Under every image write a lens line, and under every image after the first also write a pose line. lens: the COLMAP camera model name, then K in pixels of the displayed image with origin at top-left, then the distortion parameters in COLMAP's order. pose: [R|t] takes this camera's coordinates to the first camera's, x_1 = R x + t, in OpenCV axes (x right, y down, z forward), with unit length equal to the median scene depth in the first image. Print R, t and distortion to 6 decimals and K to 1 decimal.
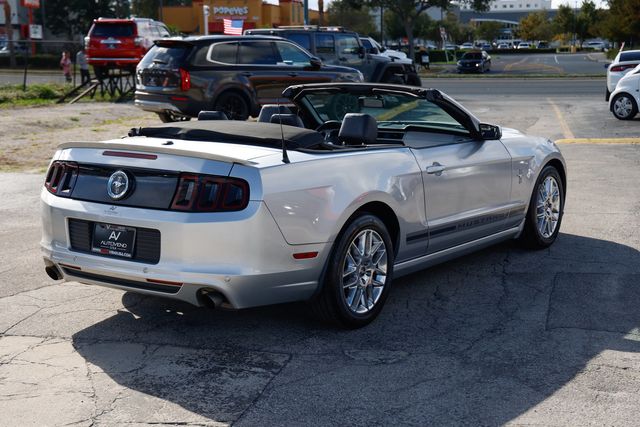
lens RADIAL K [[1041.3, 0, 320.0], [0, 1041.3, 213.5], [0, 0, 1]] dist [0.005666, 0.002480]
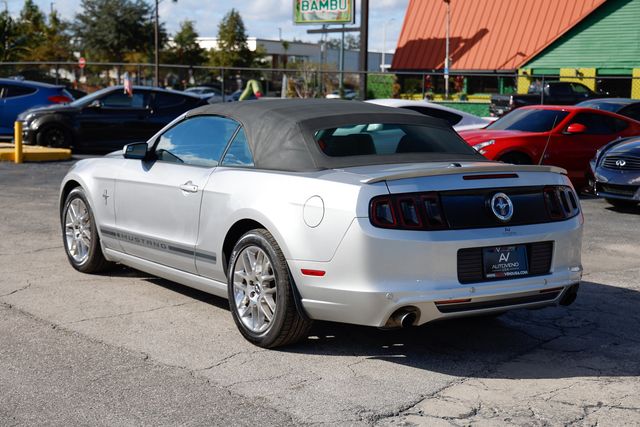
lens RADIAL K [[1078.1, 0, 320.0], [0, 1078.1, 213.5], [0, 0, 1]] dist [0.210326, 0.077040]
pose [[0.365823, -0.103816, 0.924876, -1.227867], [0.132537, 0.989442, 0.058640, -0.105513], [-0.921199, 0.101128, 0.375721, 0.768827]]
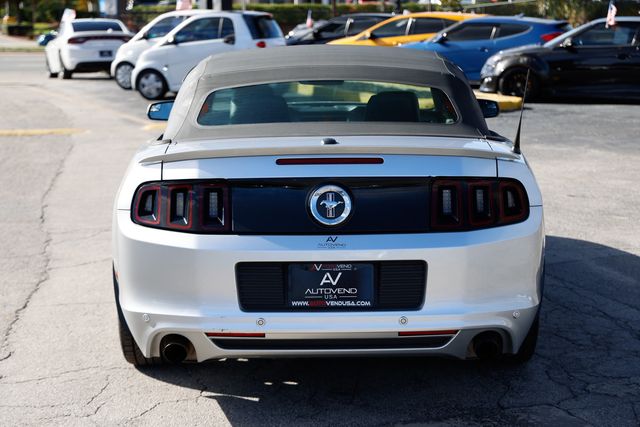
lens RADIAL K [[1217.5, 0, 320.0], [0, 1217.5, 213.5], [0, 0, 1]] dist [0.279726, 0.163173]
pose [[0.819190, -0.098959, 0.564920, -0.659056], [0.100310, 0.994541, 0.028757, -0.046148], [-0.564682, 0.033110, 0.824644, 0.334401]]
